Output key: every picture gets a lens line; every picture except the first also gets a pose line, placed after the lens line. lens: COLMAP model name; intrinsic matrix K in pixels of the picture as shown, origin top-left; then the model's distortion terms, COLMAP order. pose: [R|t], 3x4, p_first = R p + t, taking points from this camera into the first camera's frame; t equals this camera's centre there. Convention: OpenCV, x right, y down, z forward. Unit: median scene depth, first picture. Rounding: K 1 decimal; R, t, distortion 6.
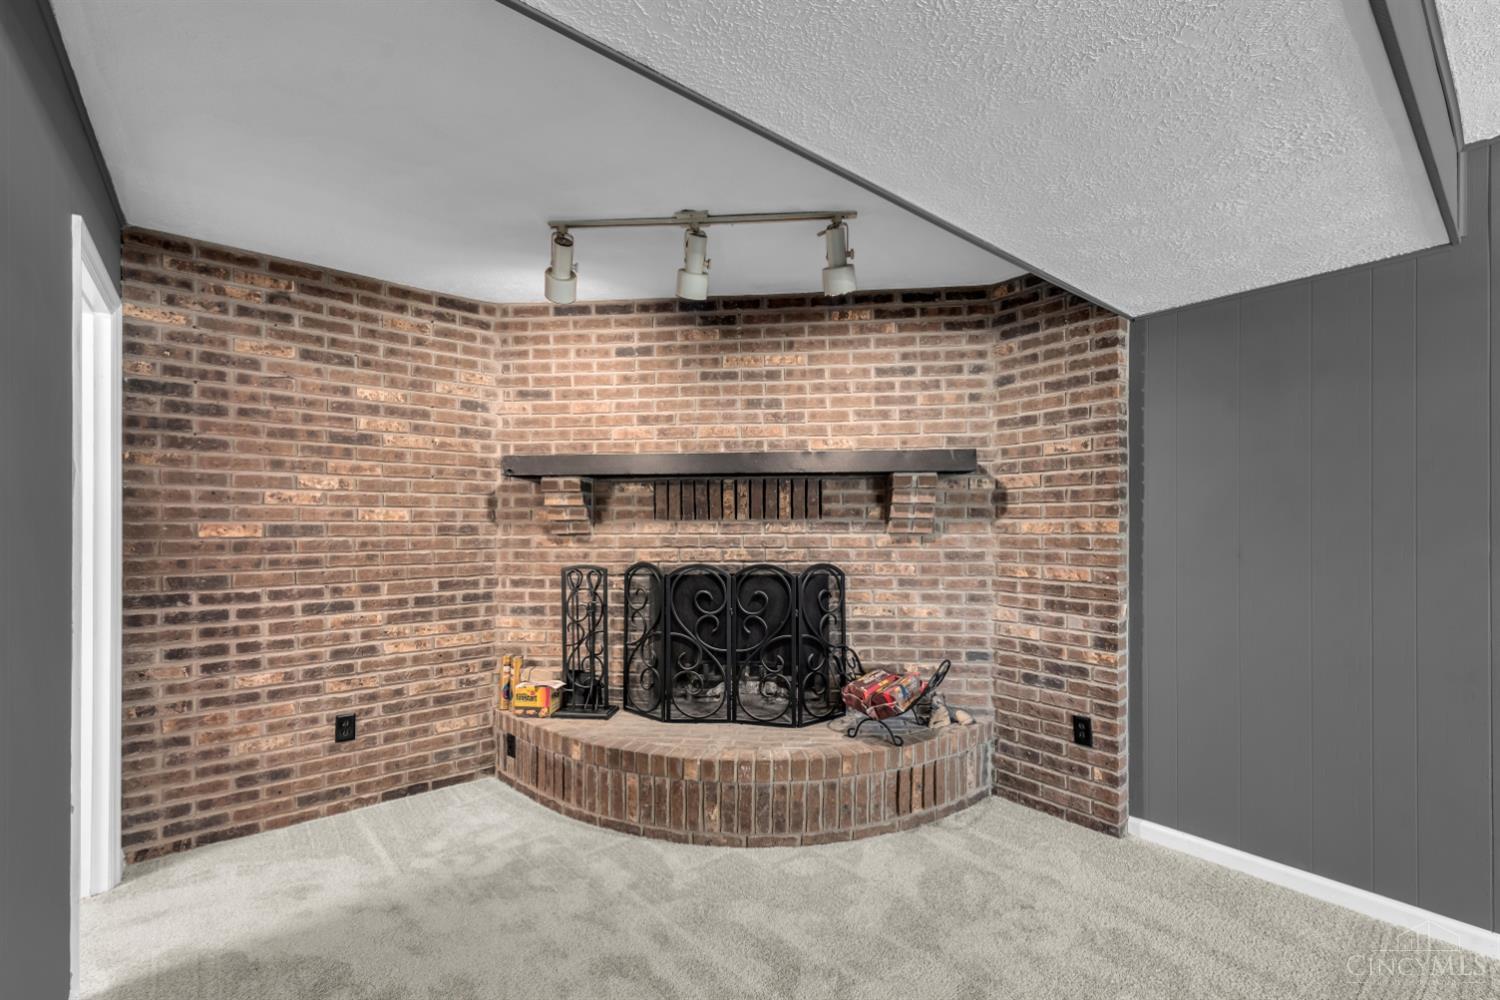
lens RADIAL K [[651.7, 0, 765.0], [0, 651.7, 528.2], [0, 0, 1]] dist [0.009974, -0.001750]
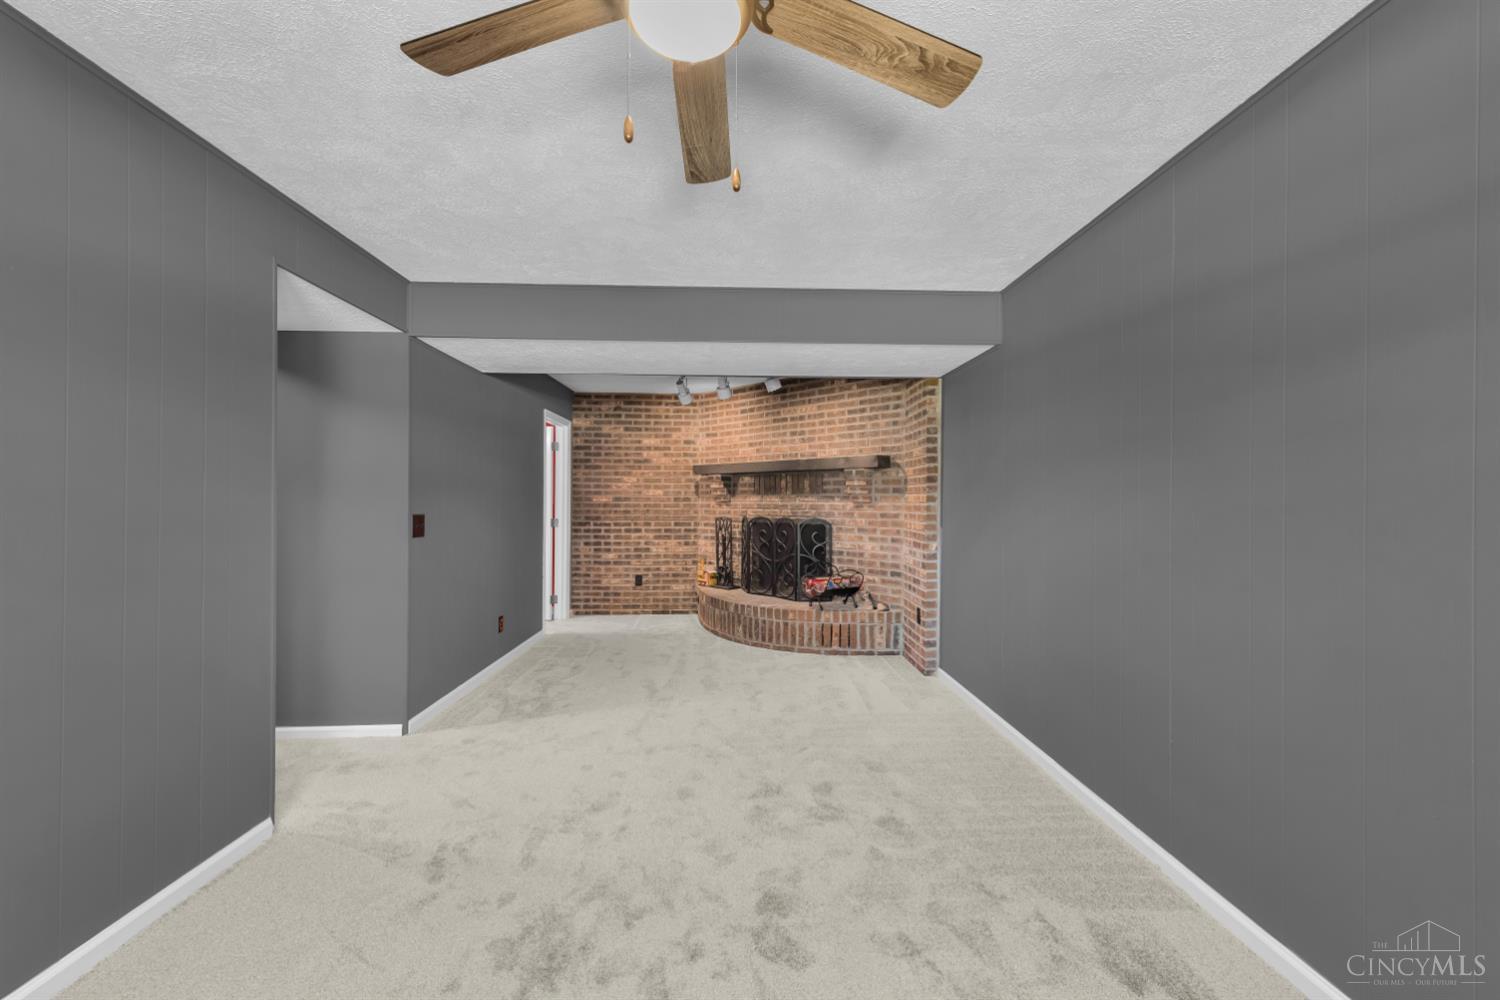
lens RADIAL K [[599.2, 0, 751.8], [0, 599.2, 500.3], [0, 0, 1]] dist [0.009496, -0.002615]
pose [[0.792962, 0.004927, -0.609251, 1.065874], [-0.004504, 0.999987, 0.002226, 0.000650], [0.609255, 0.000979, 0.792974, -0.518461]]
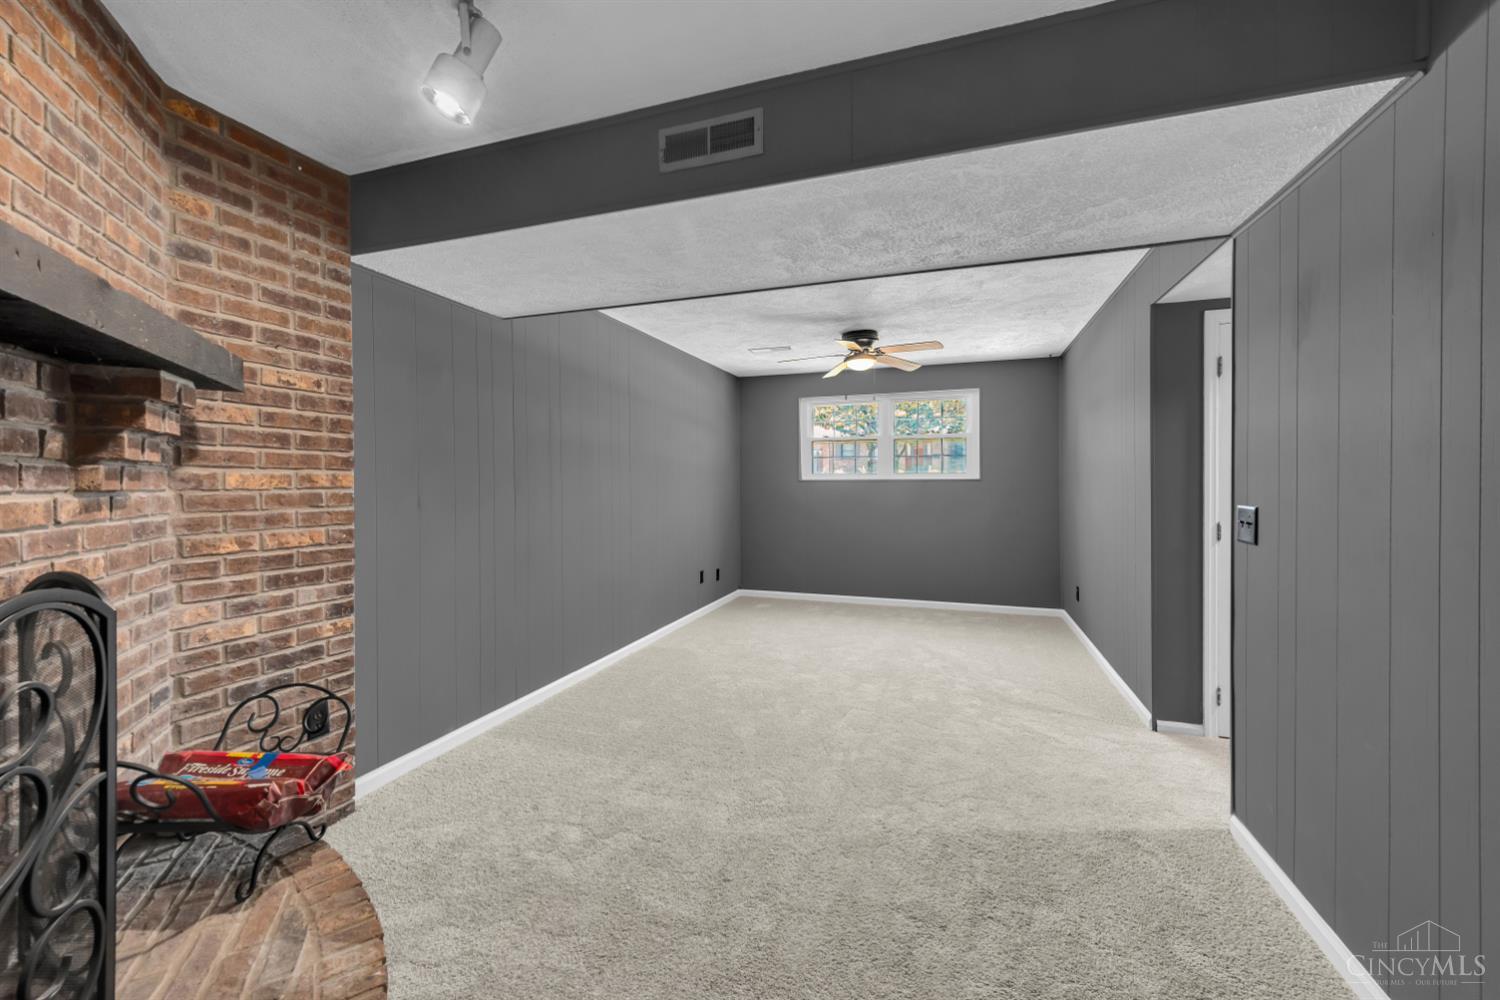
lens RADIAL K [[599.2, 0, 745.6], [0, 599.2, 487.4], [0, 0, 1]] dist [0.009496, -0.002615]
pose [[-0.527541, -0.003059, 0.849524, -0.453965], [0.005239, 0.999963, 0.006854, 0.004592], [-0.849513, 0.008066, -0.527505, 0.903616]]
